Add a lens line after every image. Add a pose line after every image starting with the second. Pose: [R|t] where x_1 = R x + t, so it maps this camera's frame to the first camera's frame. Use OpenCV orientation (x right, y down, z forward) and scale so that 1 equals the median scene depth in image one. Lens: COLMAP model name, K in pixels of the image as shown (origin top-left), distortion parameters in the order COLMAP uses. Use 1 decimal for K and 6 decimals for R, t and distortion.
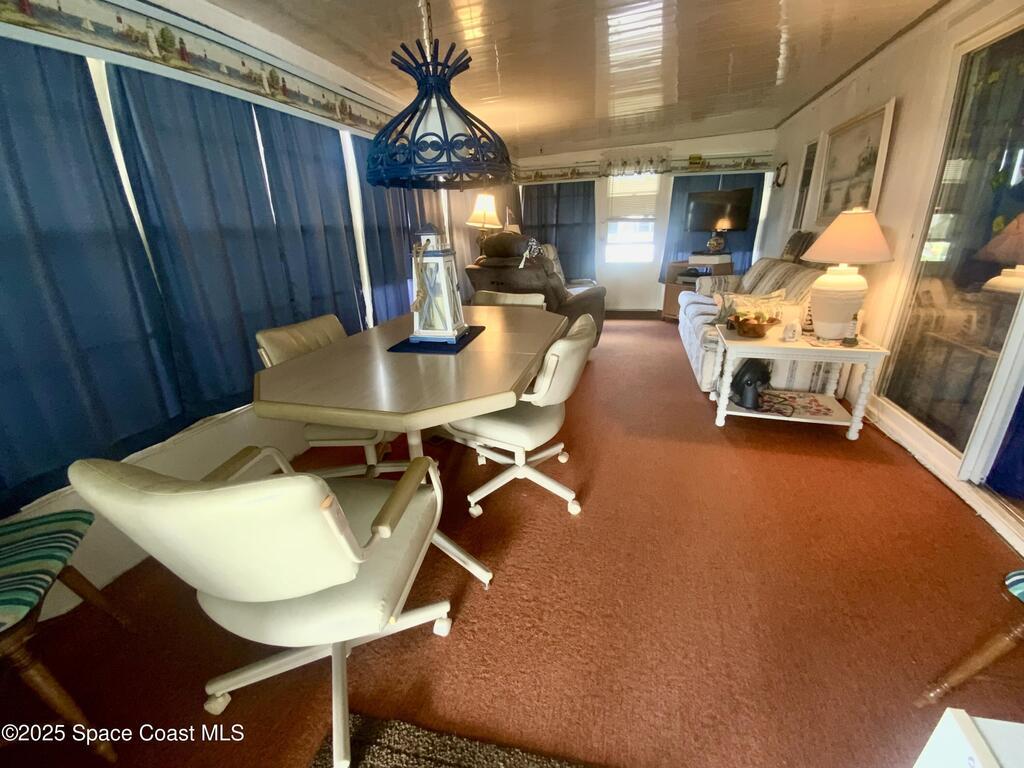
lens RADIAL K [[418.3, 0, 511.6], [0, 418.3, 374.3], [0, 0, 1]] dist [0.021011, -0.009697]
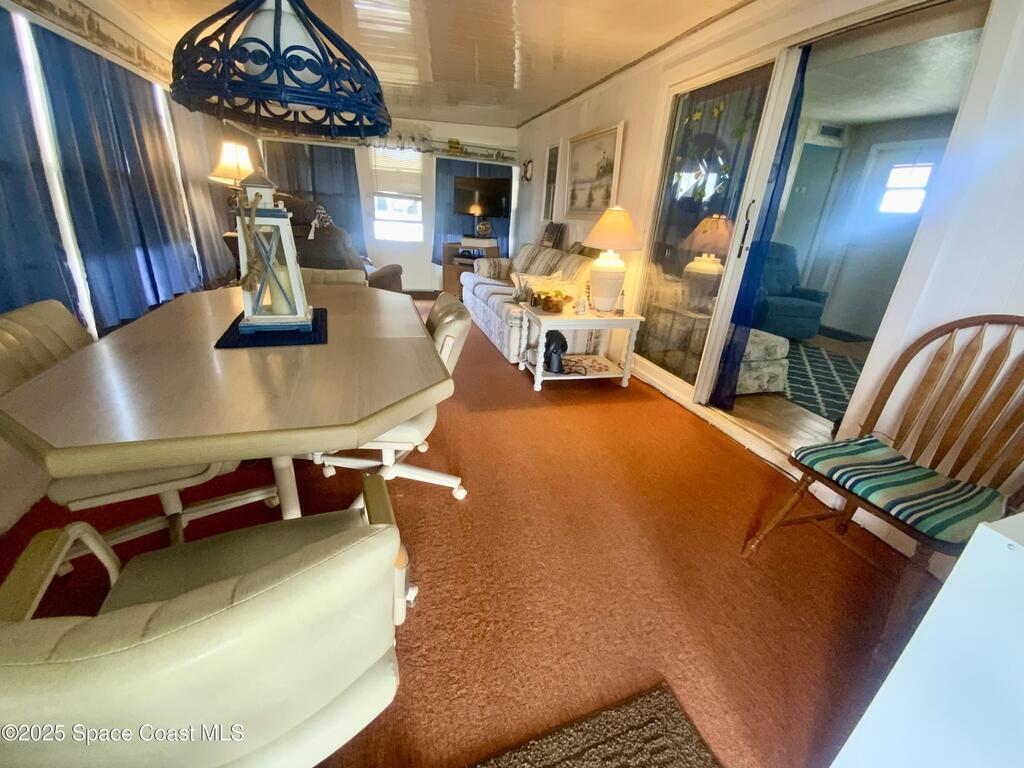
lens RADIAL K [[415.2, 0, 512.0], [0, 415.2, 384.0], [0, 0, 1]] dist [0.020383, -0.018703]
pose [[0.835646, -0.131024, 0.533411, -0.151393], [0.096383, 0.991043, 0.092439, -0.006968], [-0.540745, -0.025834, 0.840790, 0.084602]]
